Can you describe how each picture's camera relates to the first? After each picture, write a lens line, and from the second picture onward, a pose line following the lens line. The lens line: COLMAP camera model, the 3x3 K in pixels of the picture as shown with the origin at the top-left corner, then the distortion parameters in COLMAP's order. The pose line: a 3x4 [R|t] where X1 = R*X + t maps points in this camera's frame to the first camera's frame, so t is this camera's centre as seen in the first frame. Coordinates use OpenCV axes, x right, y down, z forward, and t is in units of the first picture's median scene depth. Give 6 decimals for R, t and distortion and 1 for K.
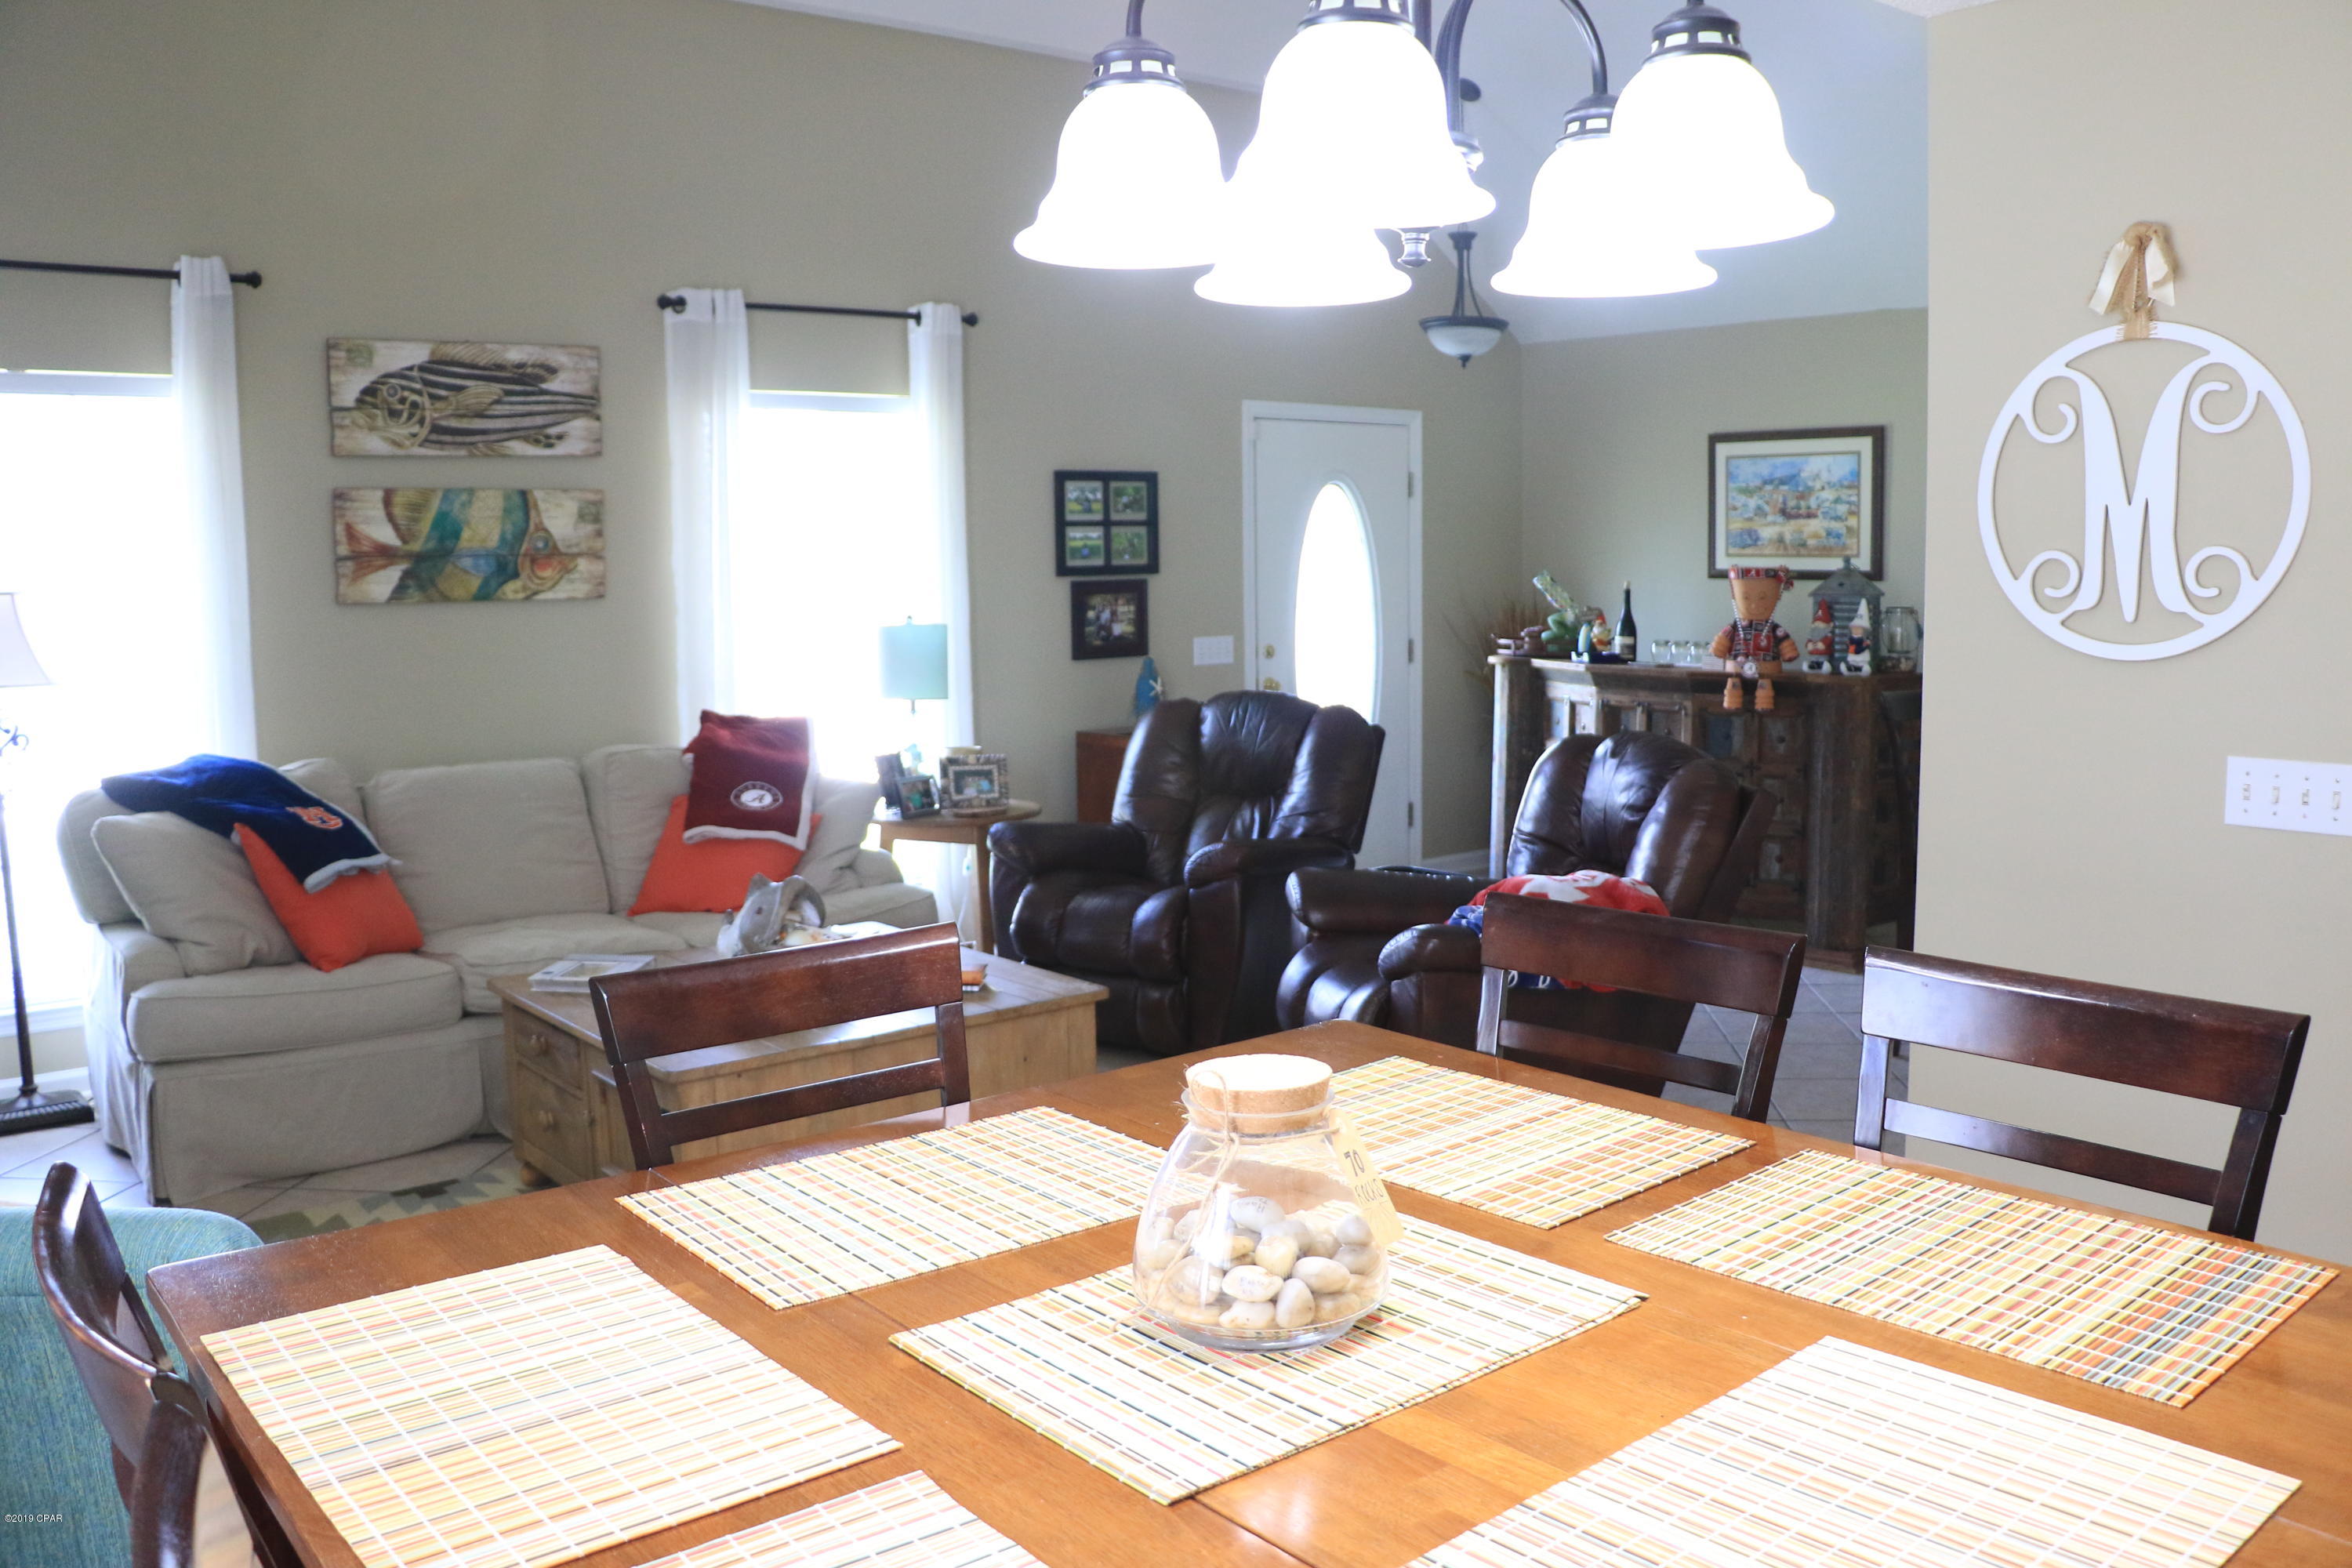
lens RADIAL K [[1912.9, 0, 1176.0], [0, 1912.9, 784.0], [0, 0, 1]] dist [-0.187244, 0.167659]
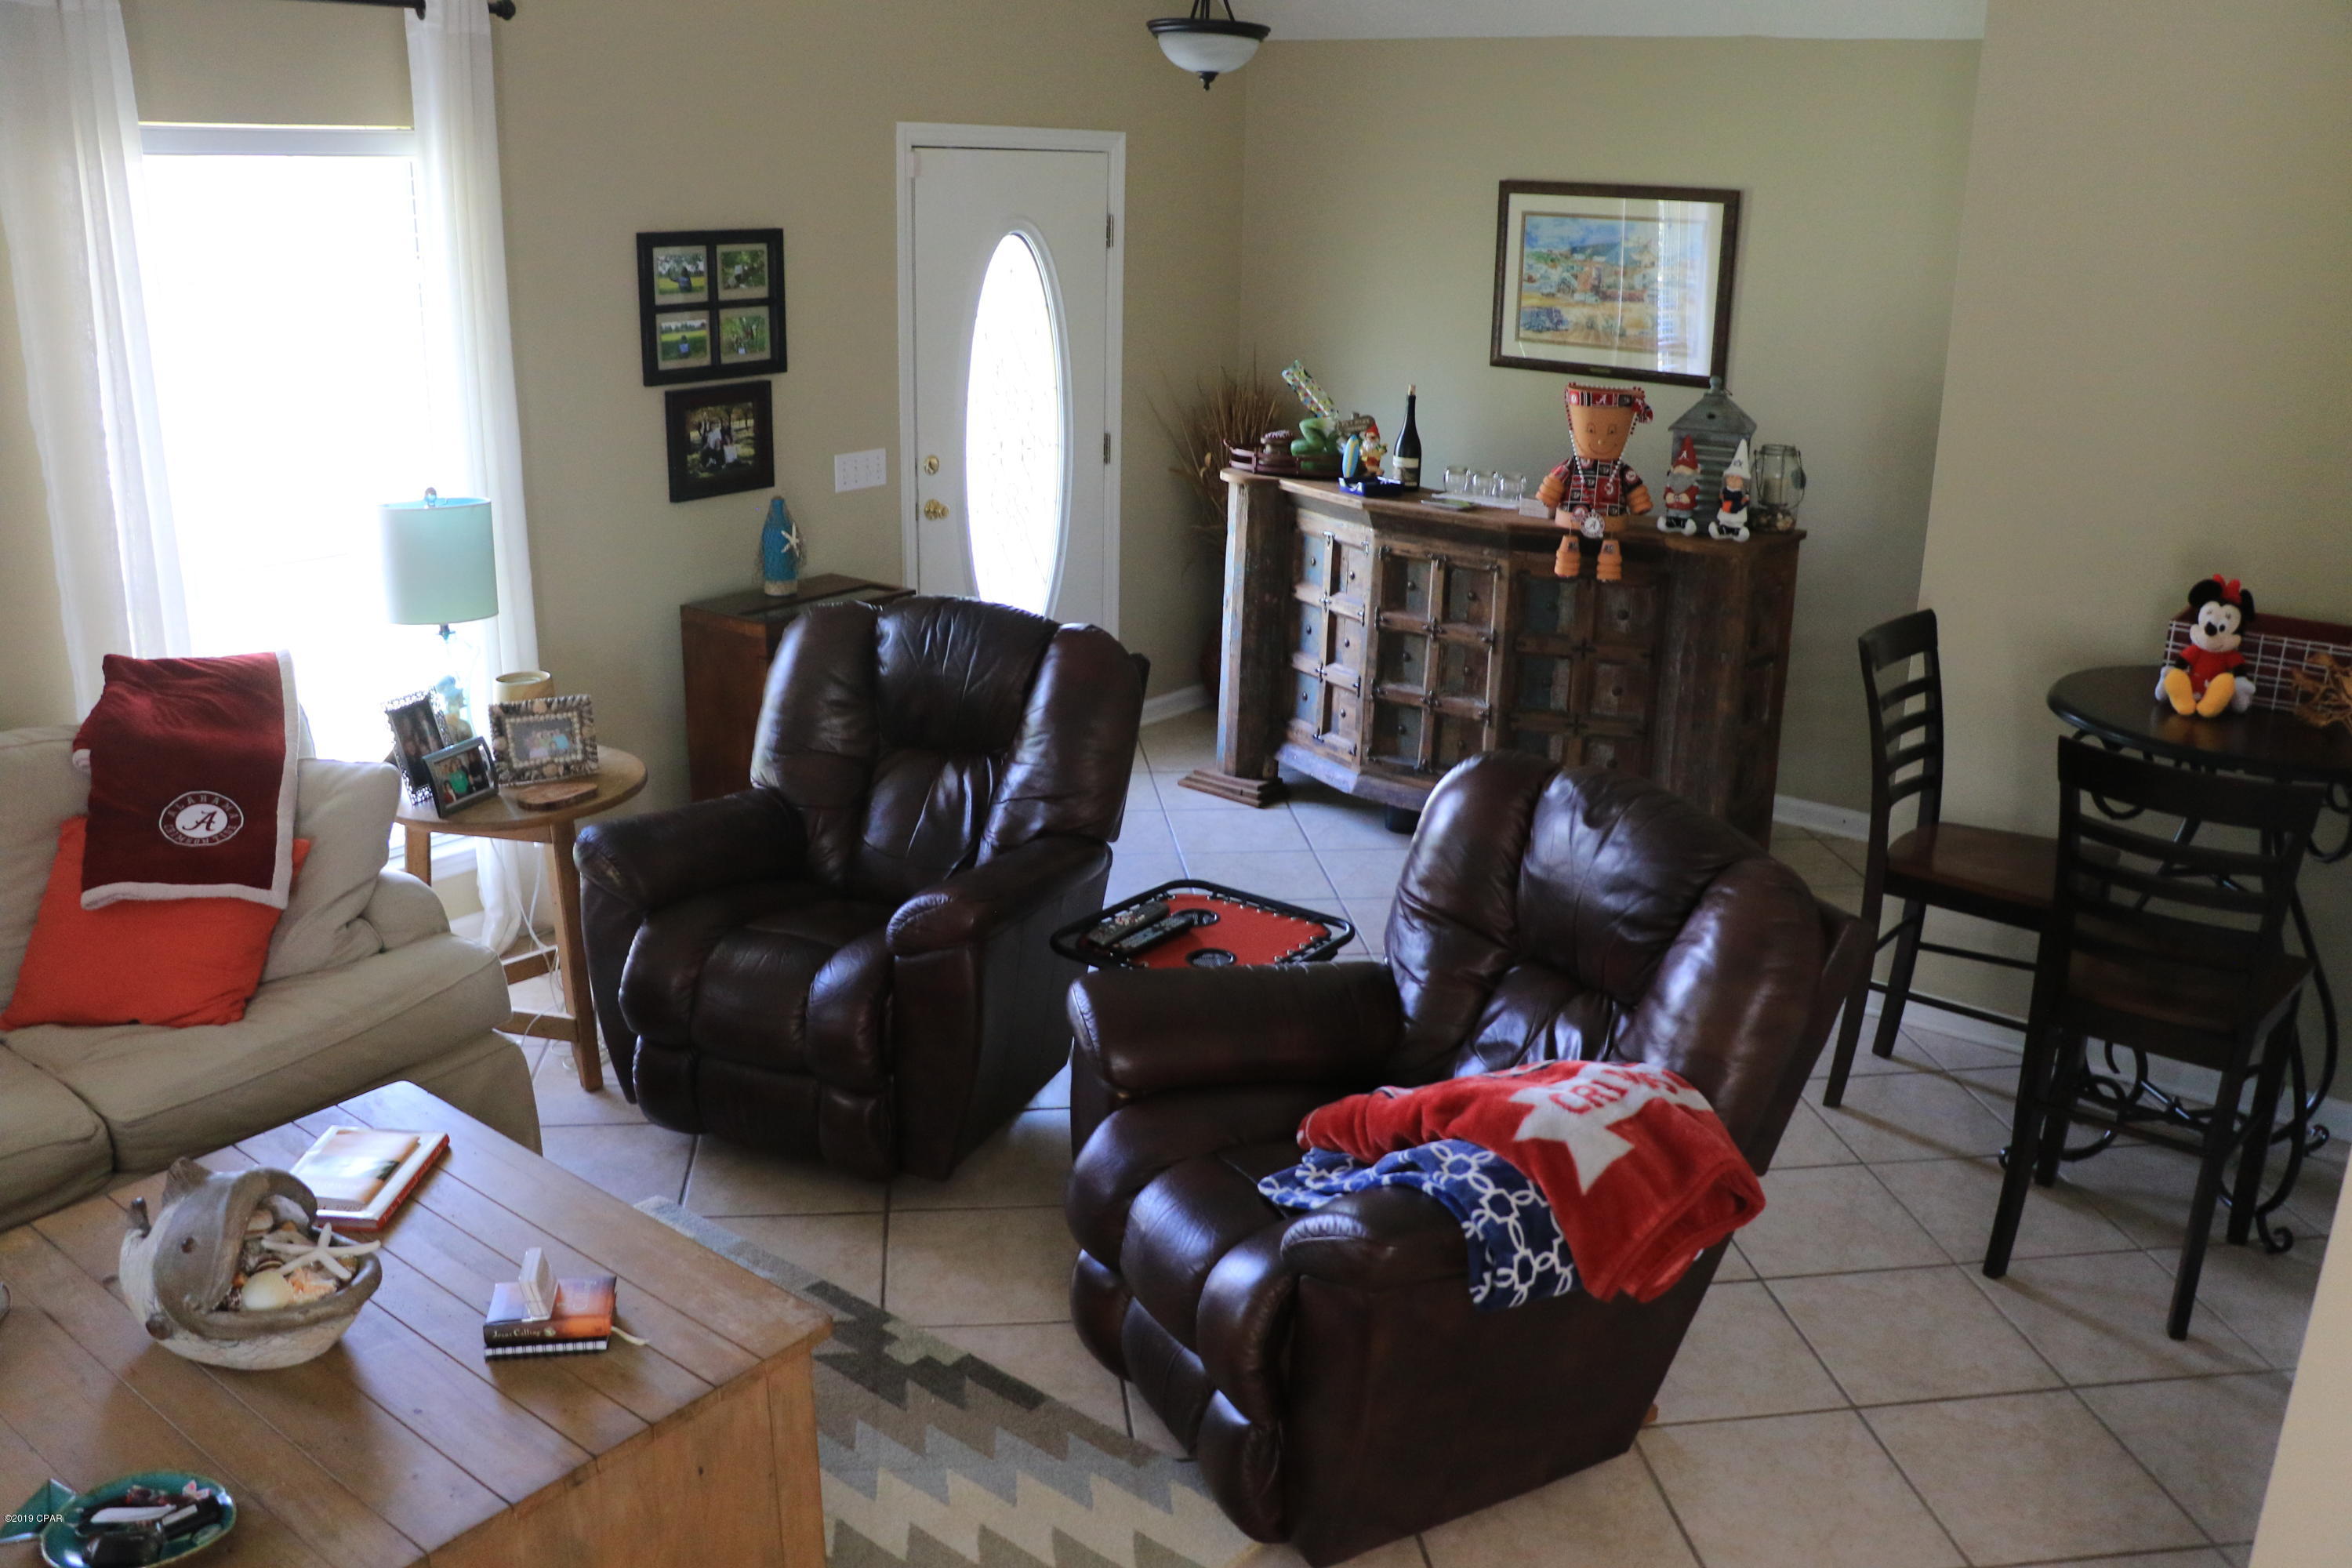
lens RADIAL K [[1912.9, 0, 1176.0], [0, 1912.9, 784.0], [0, 0, 1]] dist [-0.187244, 0.167659]
pose [[0.973640, -0.039789, 0.224591, -0.034339], [-0.003932, 0.981592, 0.190948, -0.101949], [-0.228055, -0.186798, 0.955561, 0.282186]]
